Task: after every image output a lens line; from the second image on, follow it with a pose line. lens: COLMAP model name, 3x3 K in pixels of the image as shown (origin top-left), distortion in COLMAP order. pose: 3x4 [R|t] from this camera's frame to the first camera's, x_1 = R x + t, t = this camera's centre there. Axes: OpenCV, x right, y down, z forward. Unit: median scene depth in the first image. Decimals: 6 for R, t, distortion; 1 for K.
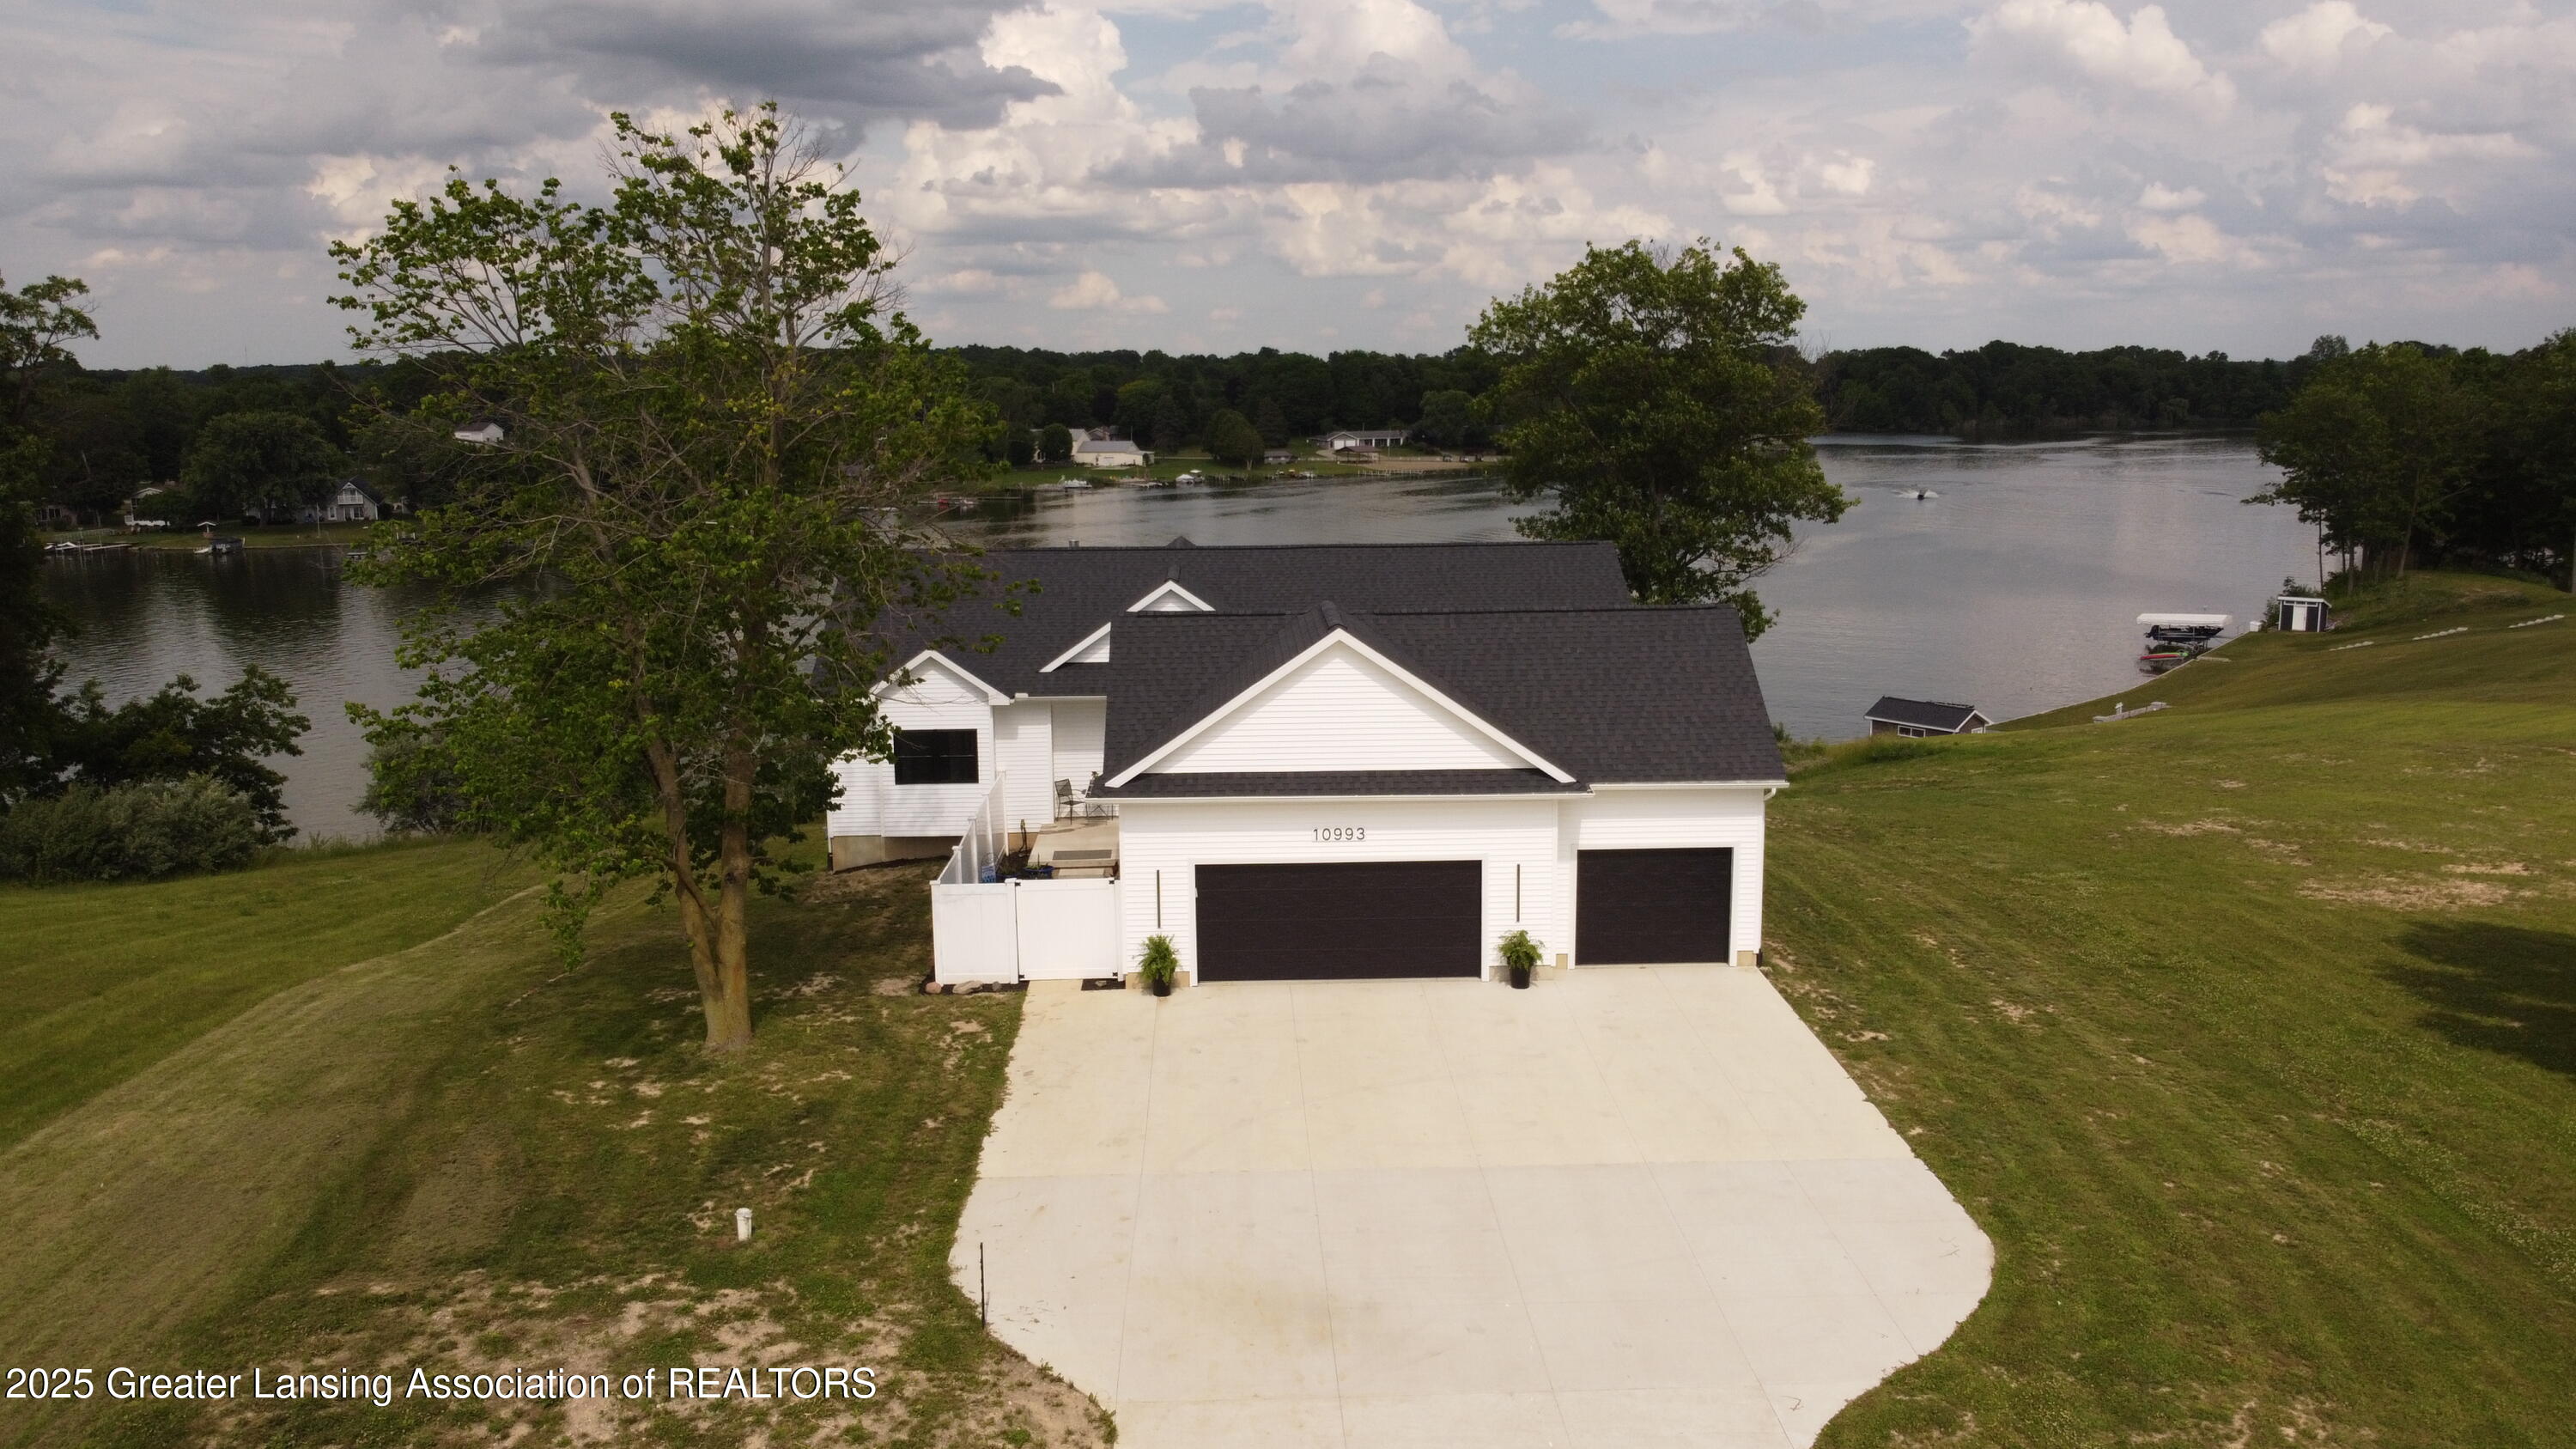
lens RADIAL K [[1957.8, 0, 1288.0], [0, 1957.8, 724.5], [0, 0, 1]] dist [0.000554, 0.005693]
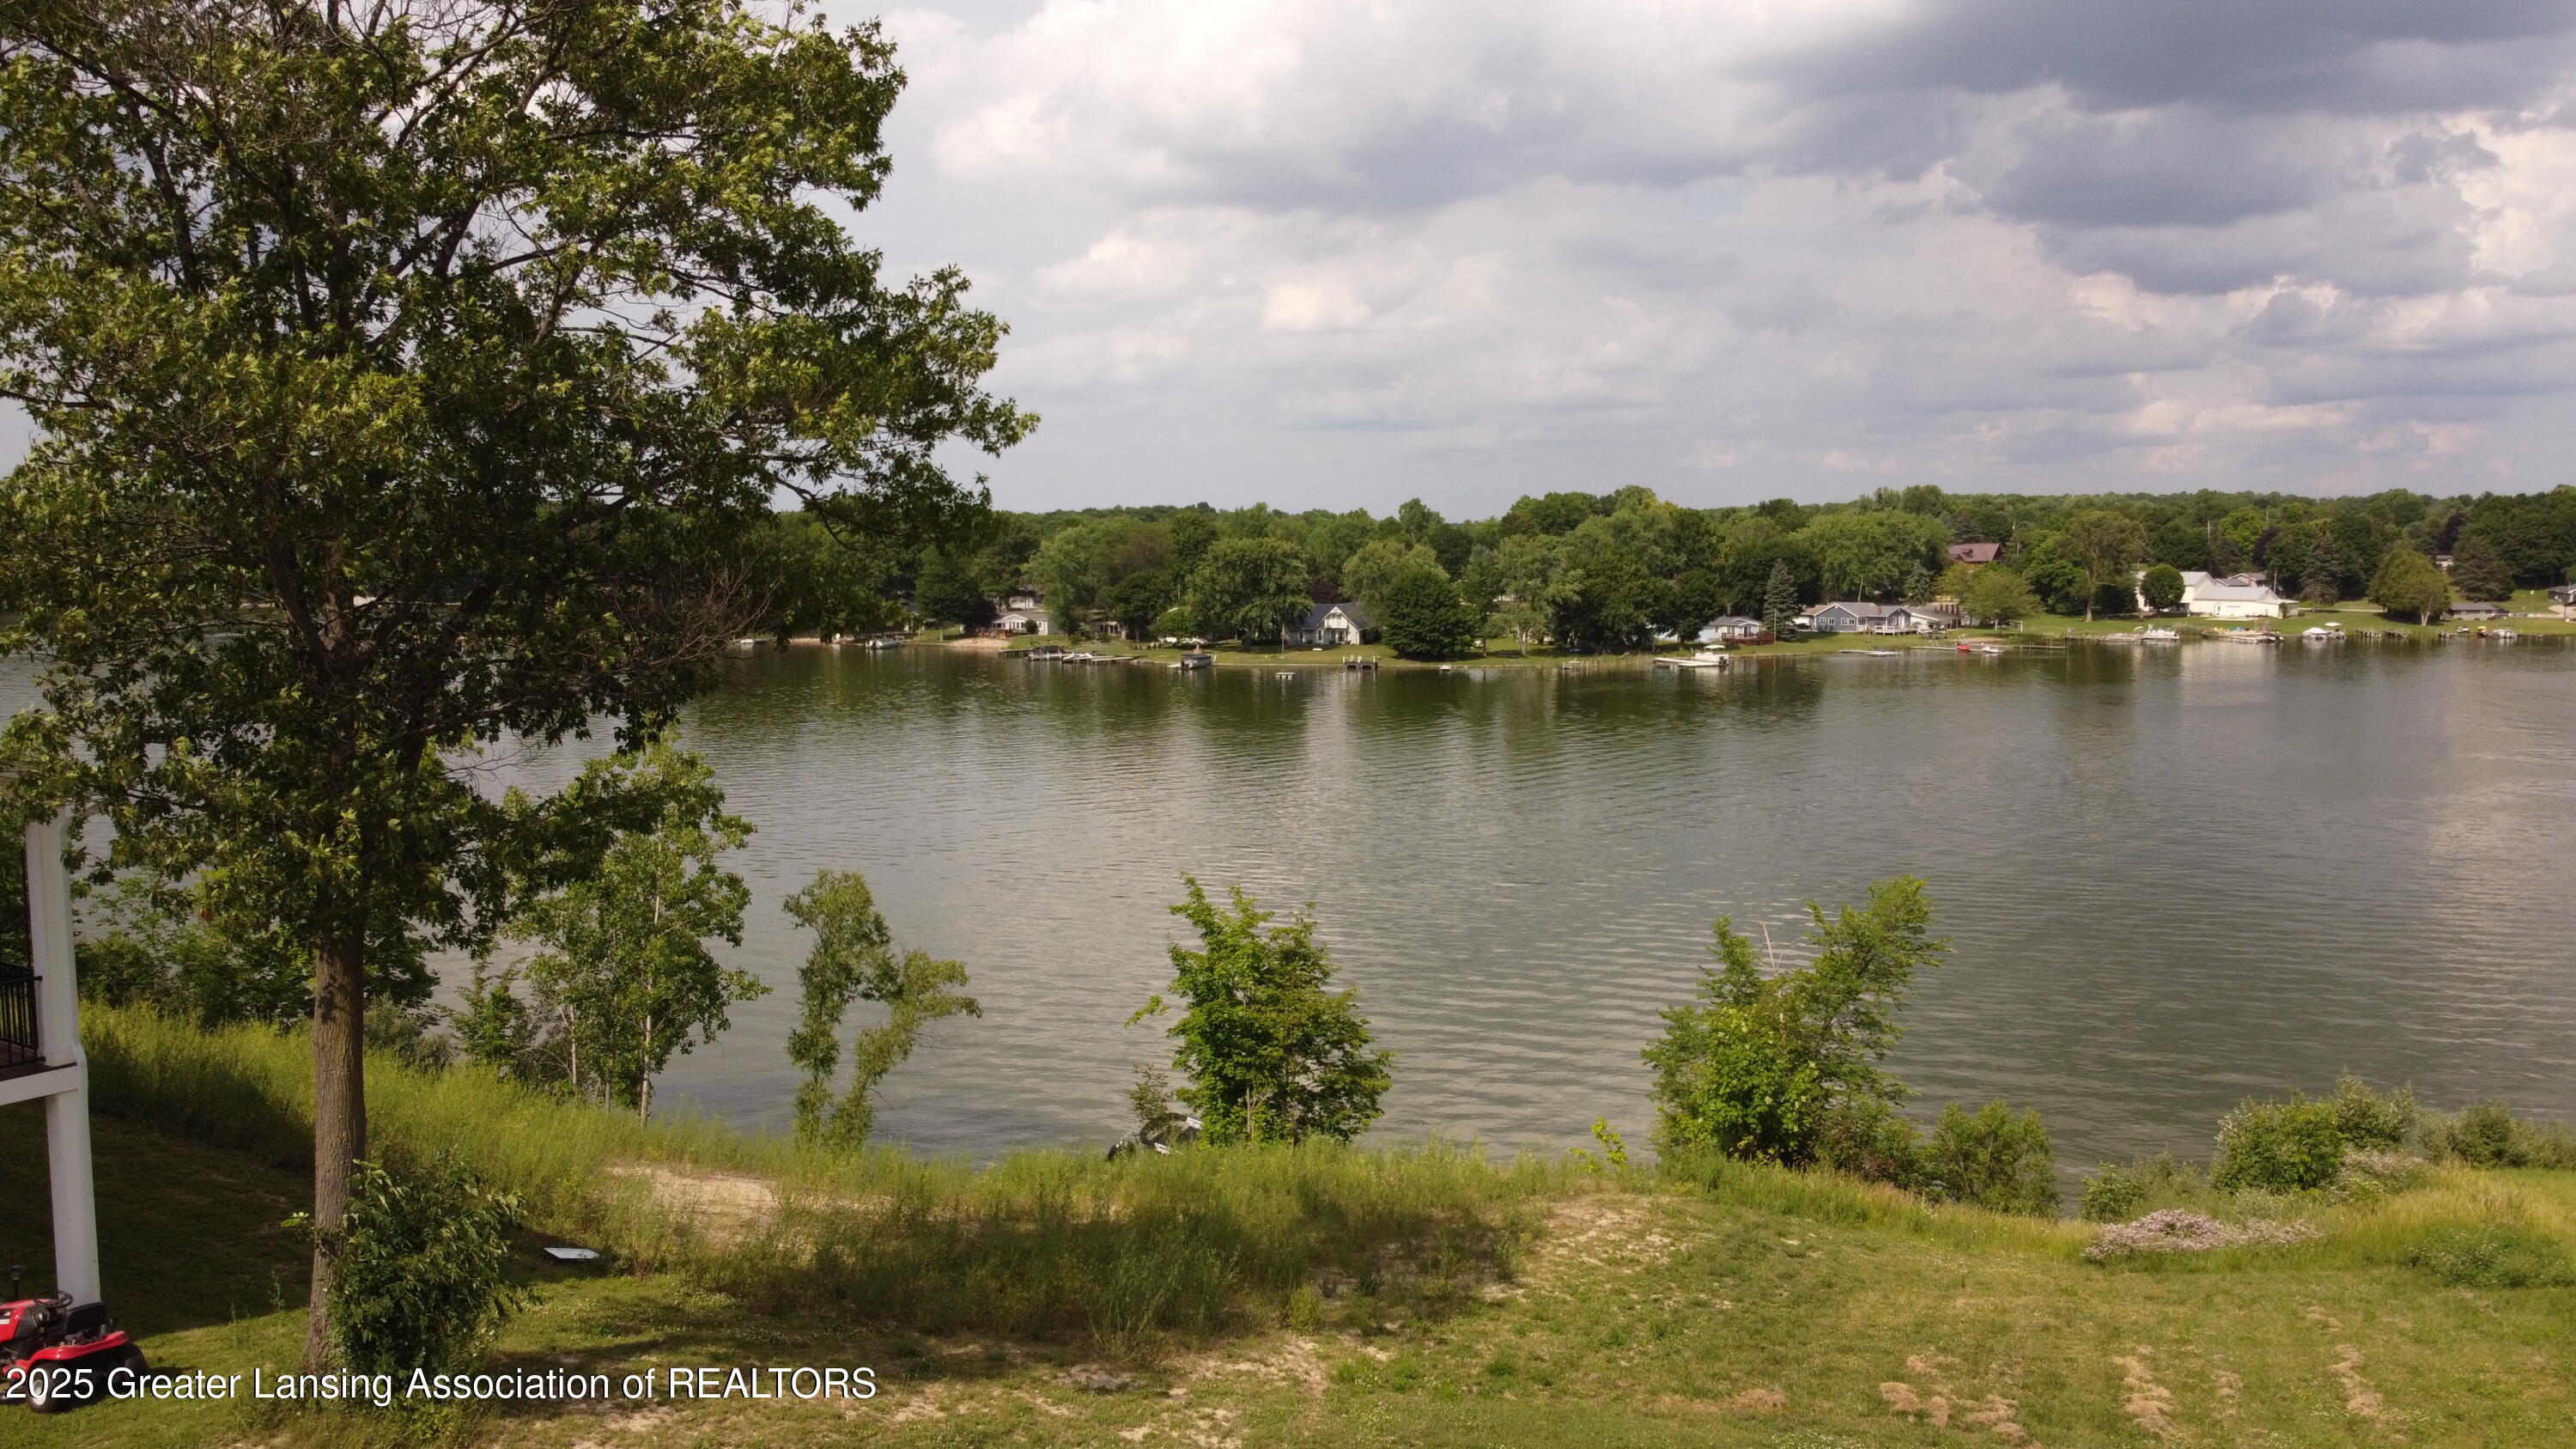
lens RADIAL K [[1957.8, 0, 1288.0], [0, 1957.8, 724.5], [0, 0, 1]] dist [0.000554, 0.005693]
pose [[0.817467, 0.057114, -0.573137, 0.824111], [-0.101171, 0.993839, -0.045263, -0.118237], [0.567021, 0.094986, 0.818208, 1.345574]]
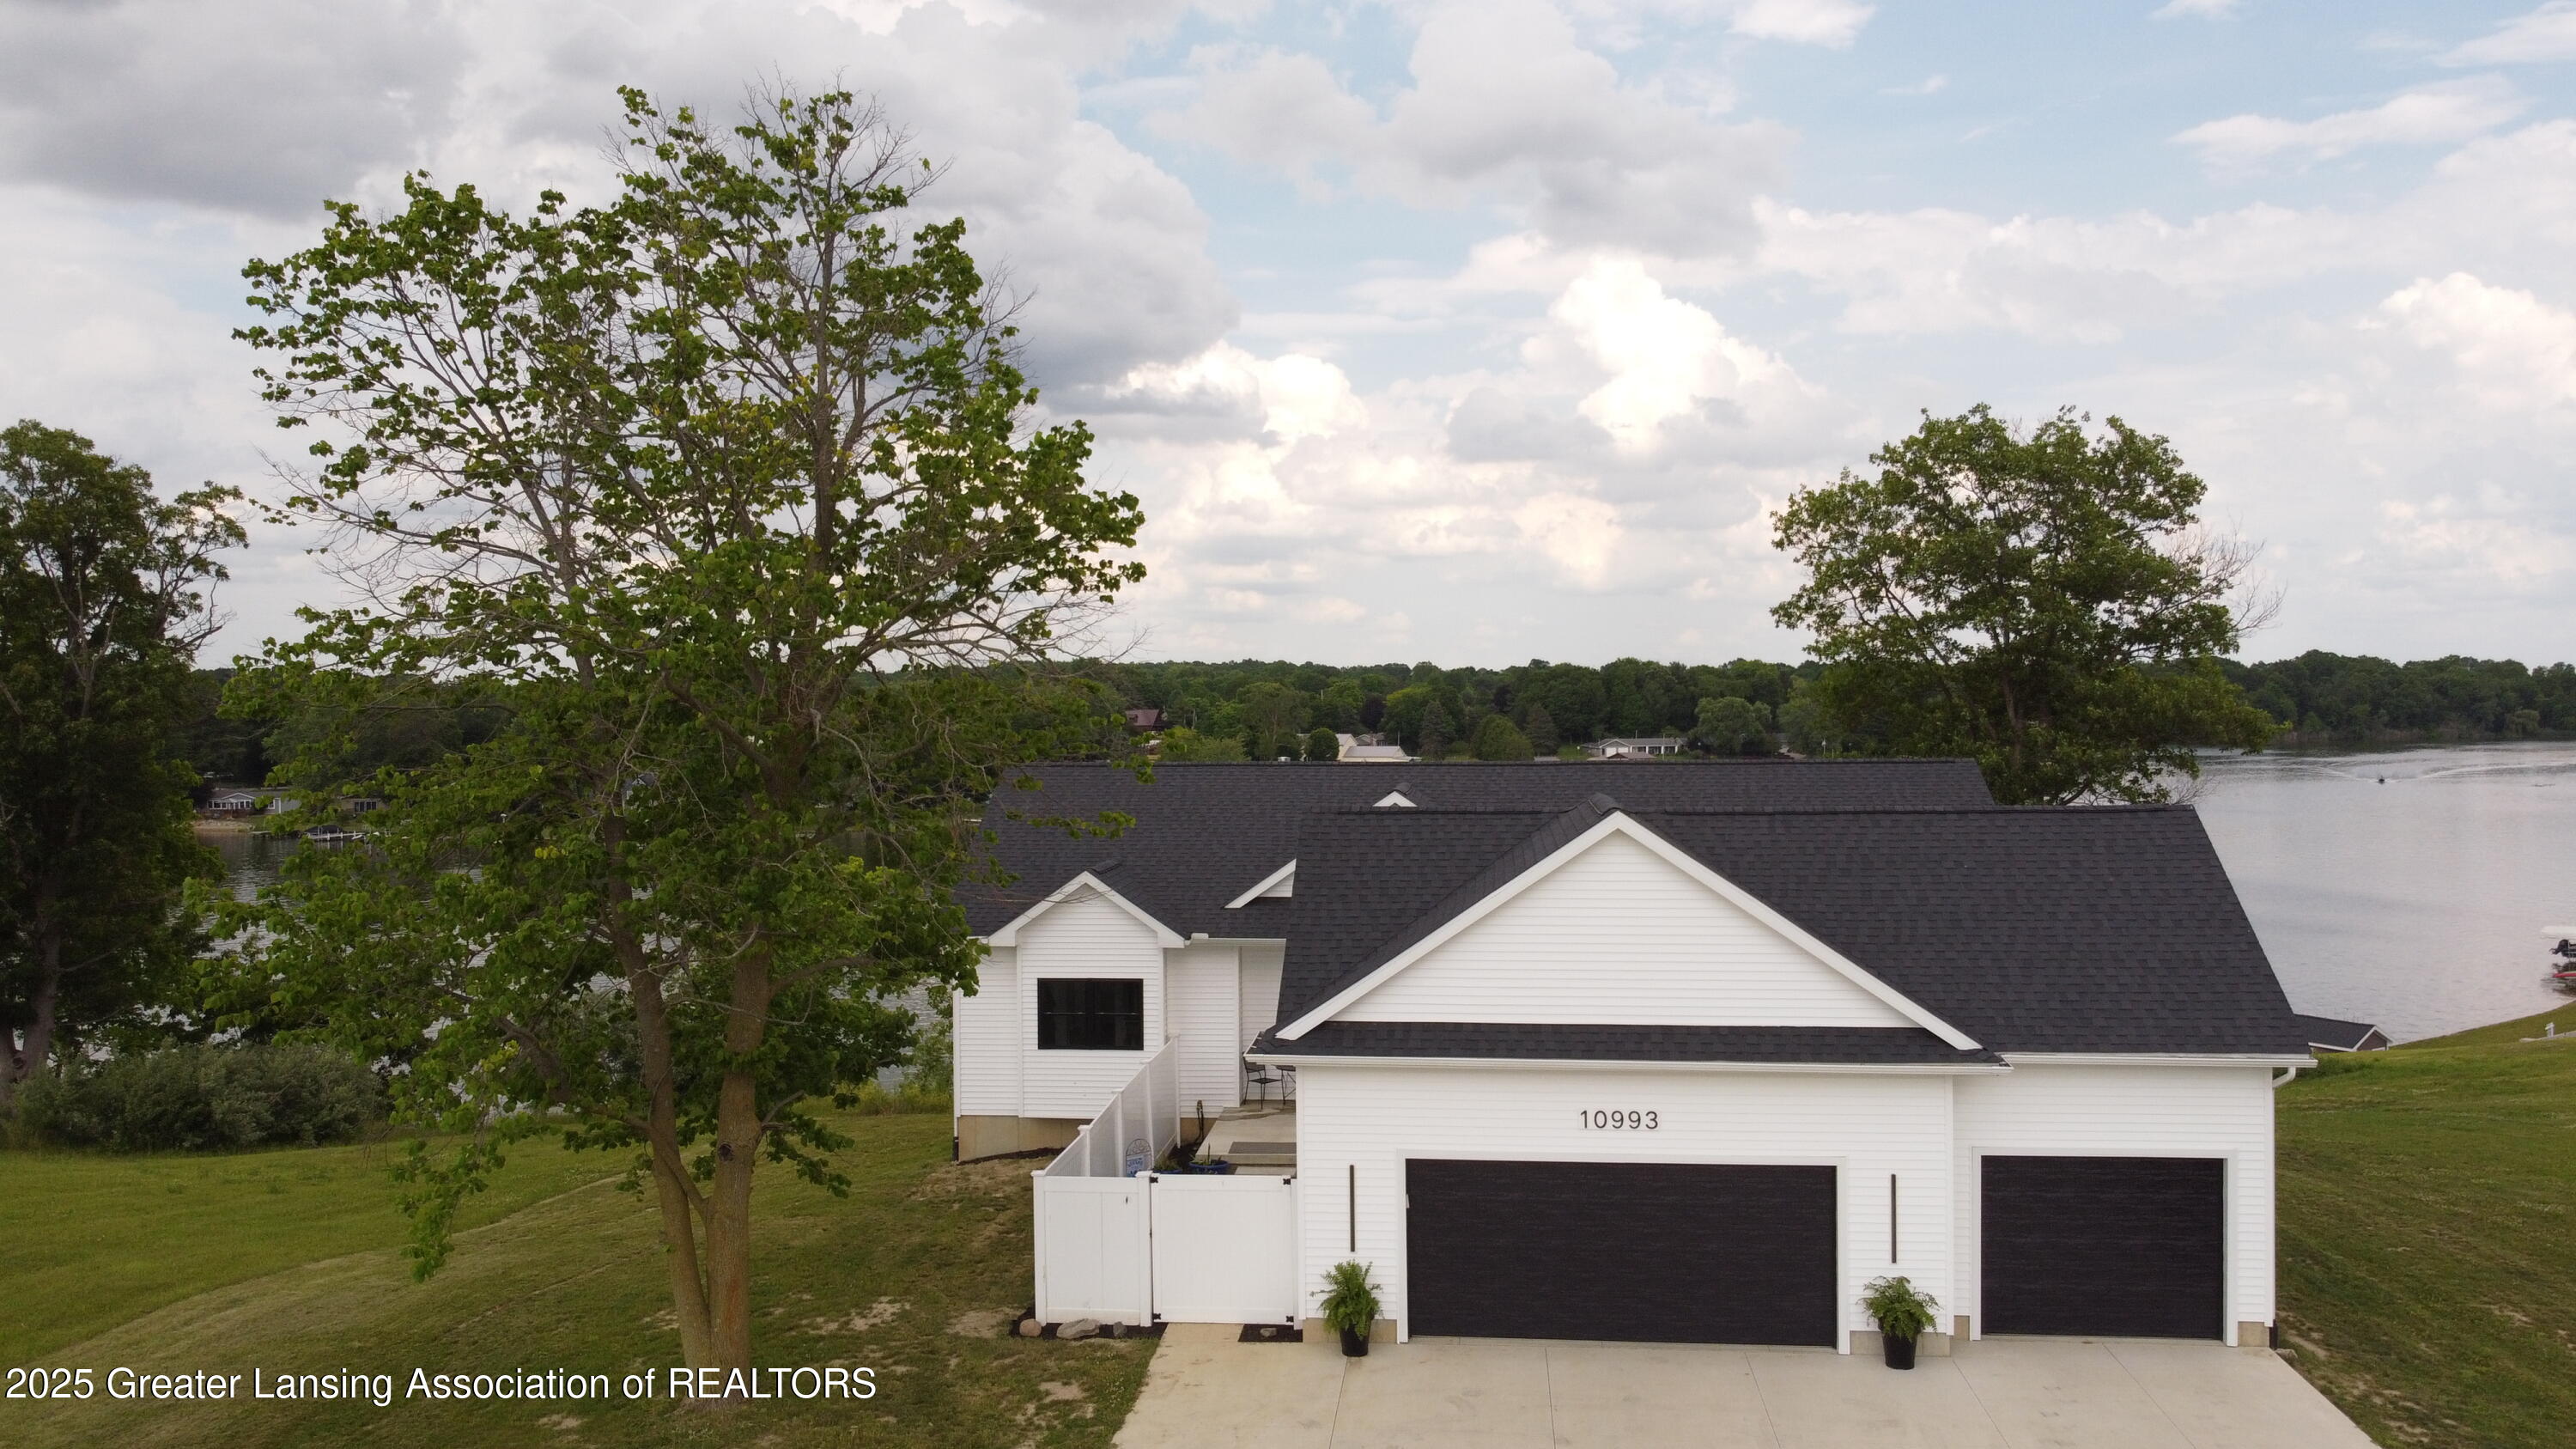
lens RADIAL K [[1966.5, 0, 1288.0], [0, 1966.5, 724.5], [0, 0, 1]] dist [-0.003252, -0.005988]
pose [[0.990631, 0.002165, -0.136547, 0.004893], [-0.023913, 0.987177, -0.157830, 0.029373], [0.134454, 0.159617, 0.977980, 0.280973]]
